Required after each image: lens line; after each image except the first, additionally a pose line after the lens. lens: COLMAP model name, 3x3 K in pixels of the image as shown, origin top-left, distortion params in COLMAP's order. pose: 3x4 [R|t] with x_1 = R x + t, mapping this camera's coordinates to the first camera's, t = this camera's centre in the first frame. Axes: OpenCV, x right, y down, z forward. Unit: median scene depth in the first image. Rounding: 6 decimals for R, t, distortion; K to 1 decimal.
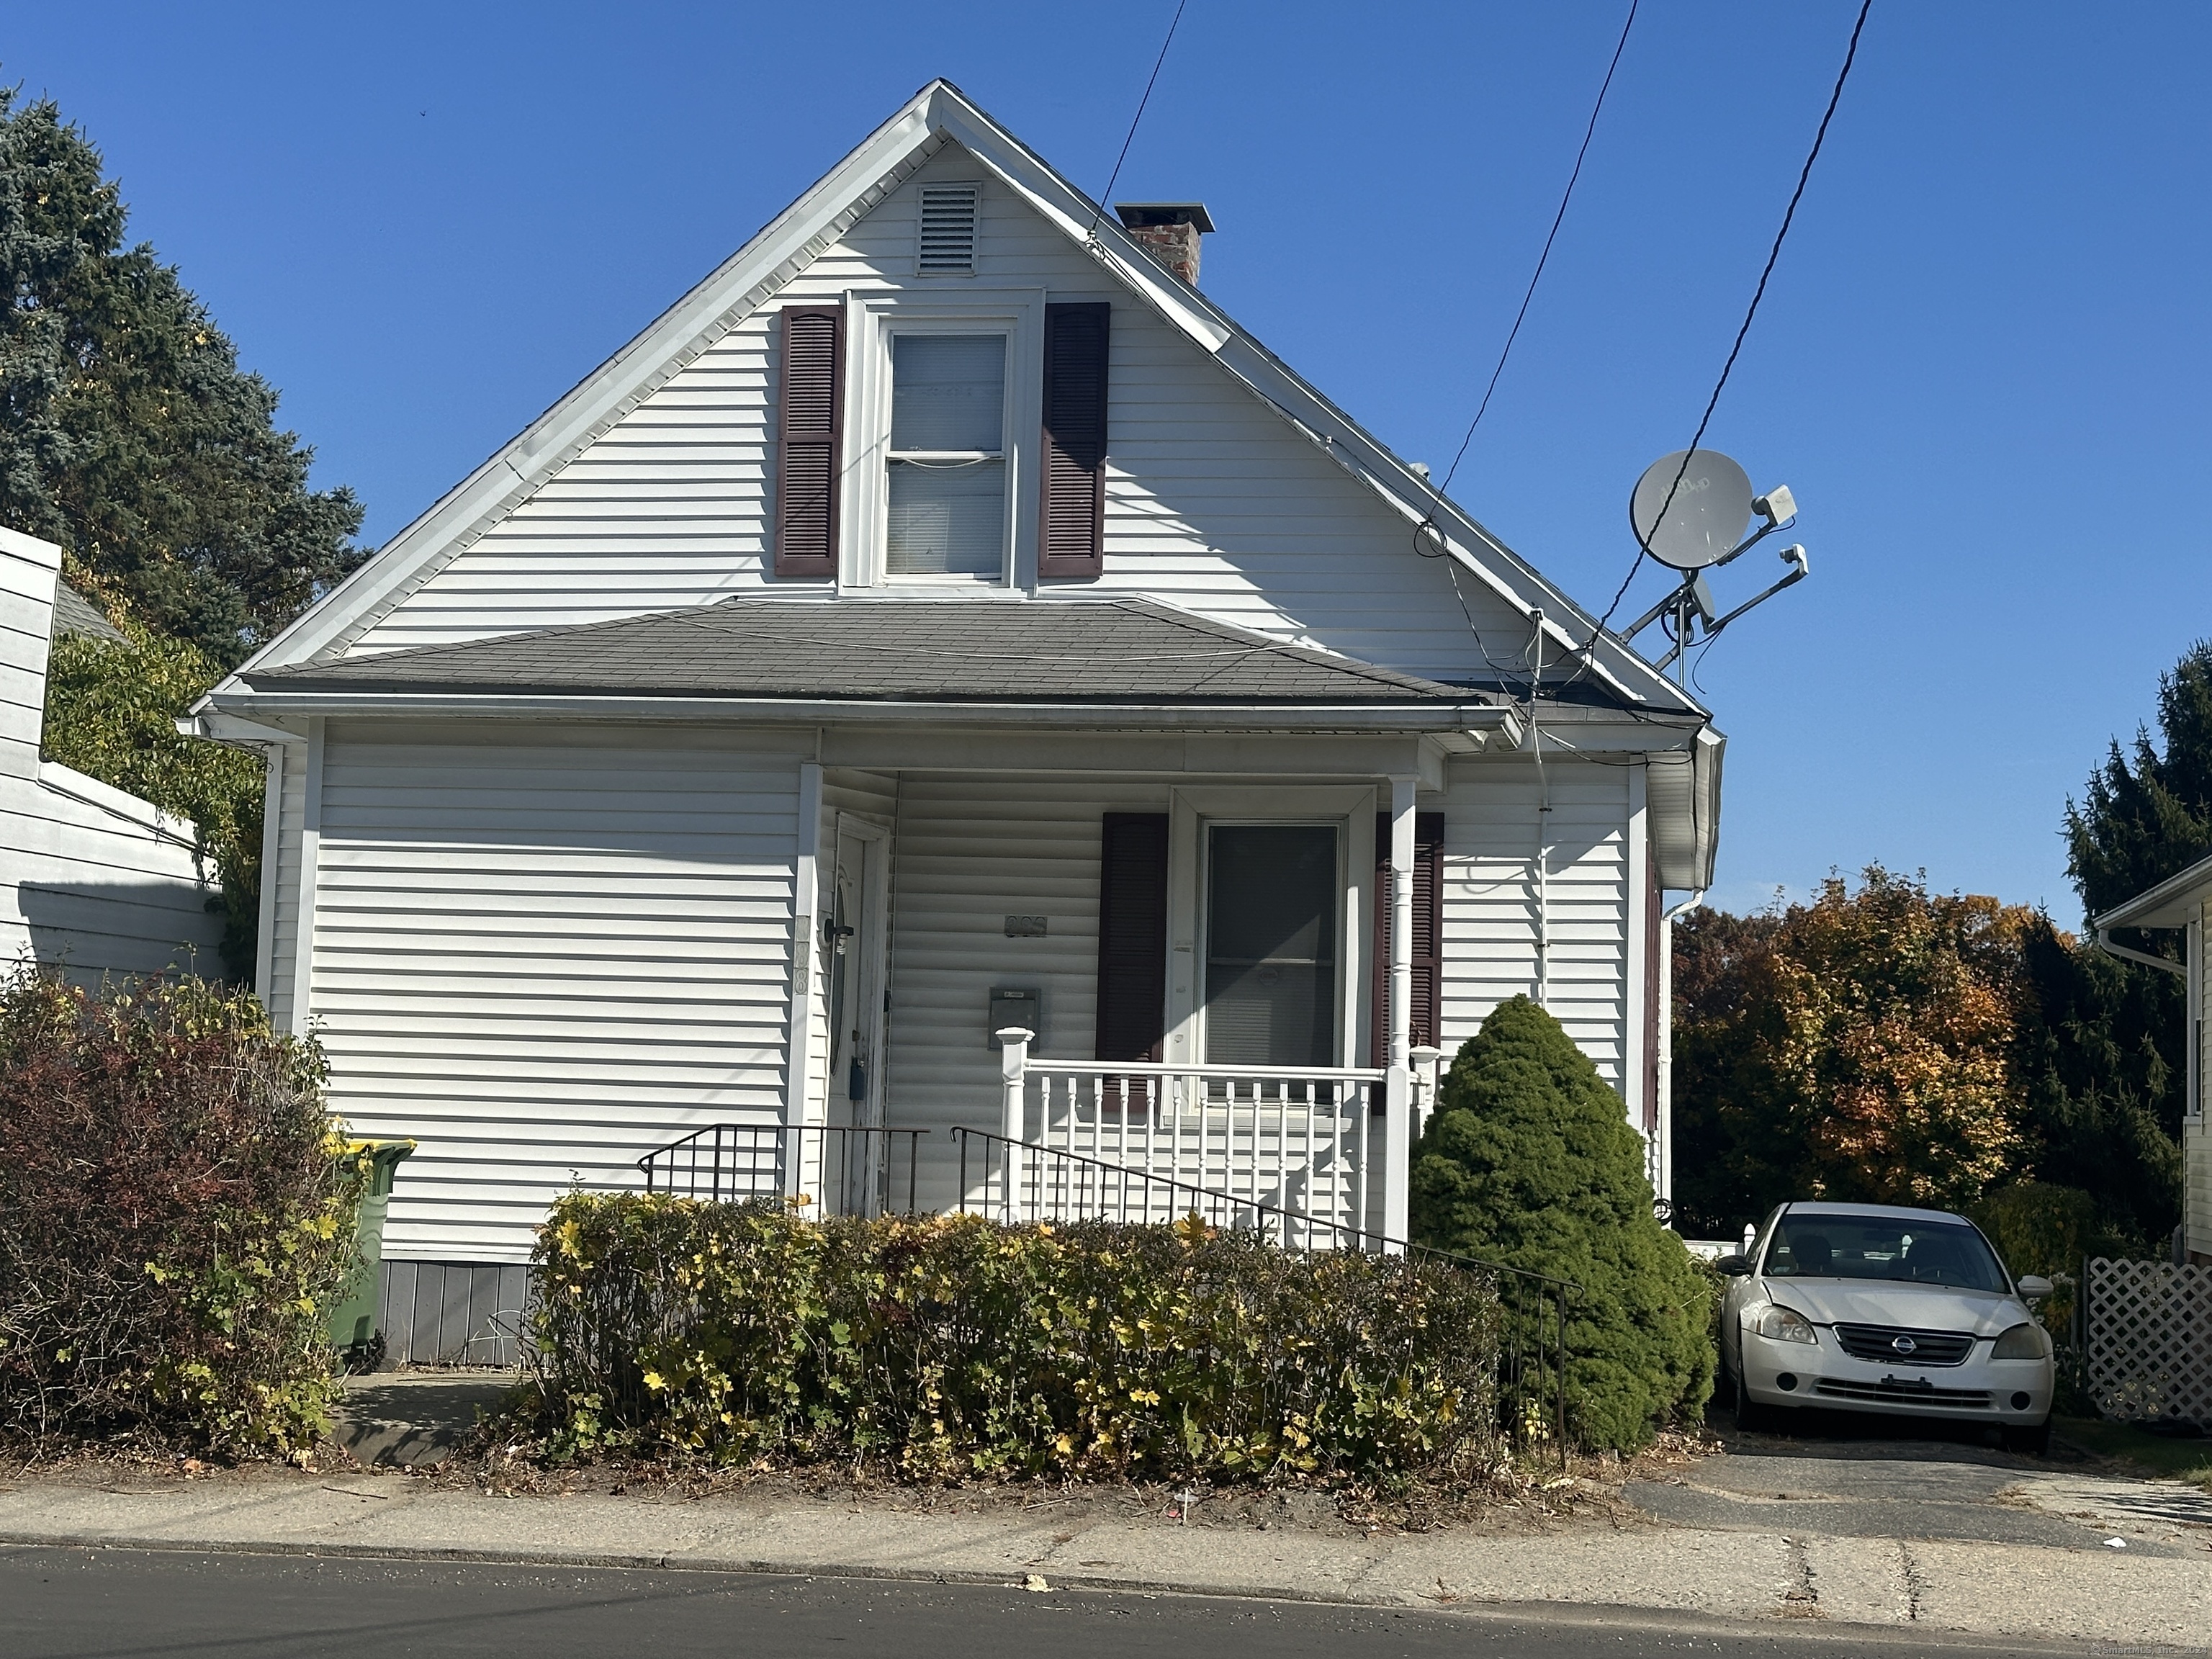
lens RADIAL K [[3292.3, 0, 1106.3], [0, 3292.3, 828.3], [0, 0, 1]] dist [0.107773, 0.000000]
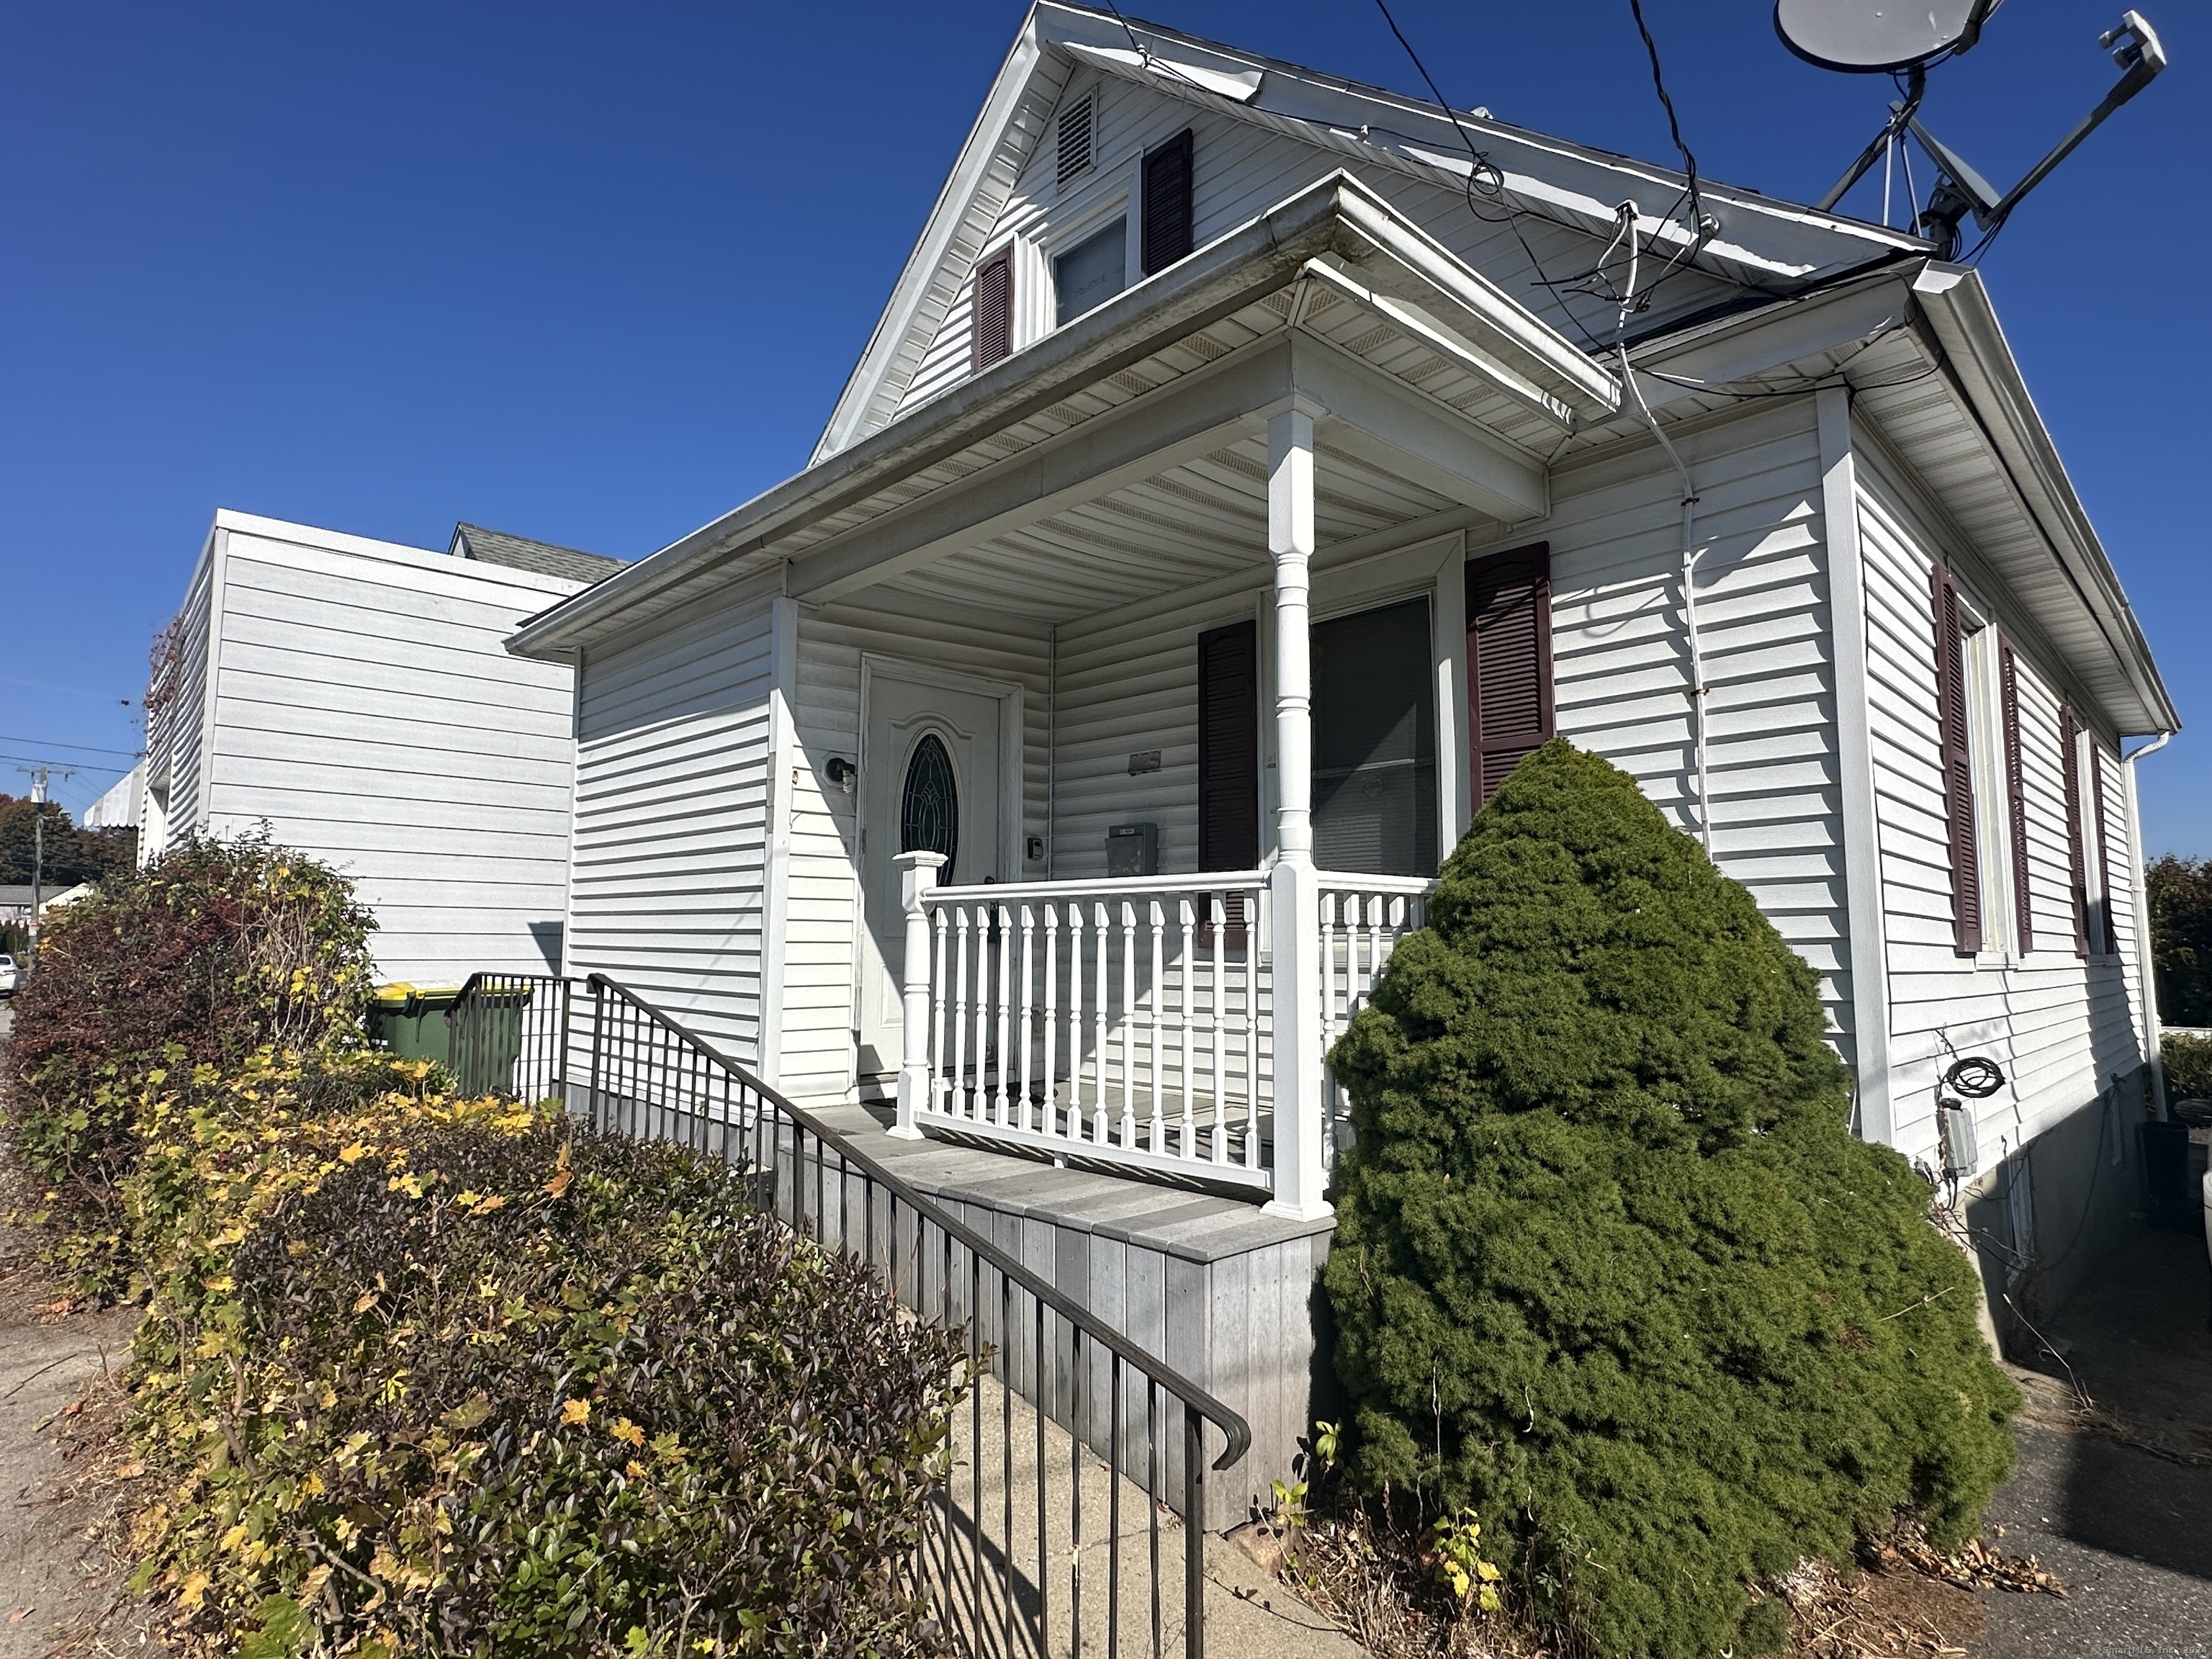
lens RADIAL K [[1160.1, 0, 1098.1], [0, 1160.1, 832.0], [0, 0, 1]] dist [-0.001049, -0.000928]
pose [[0.809124, -0.082906, -0.581760, 0.171351], [0.069966, 0.996547, -0.044707, 0.067458], [0.583458, -0.004530, 0.812131, 0.736987]]
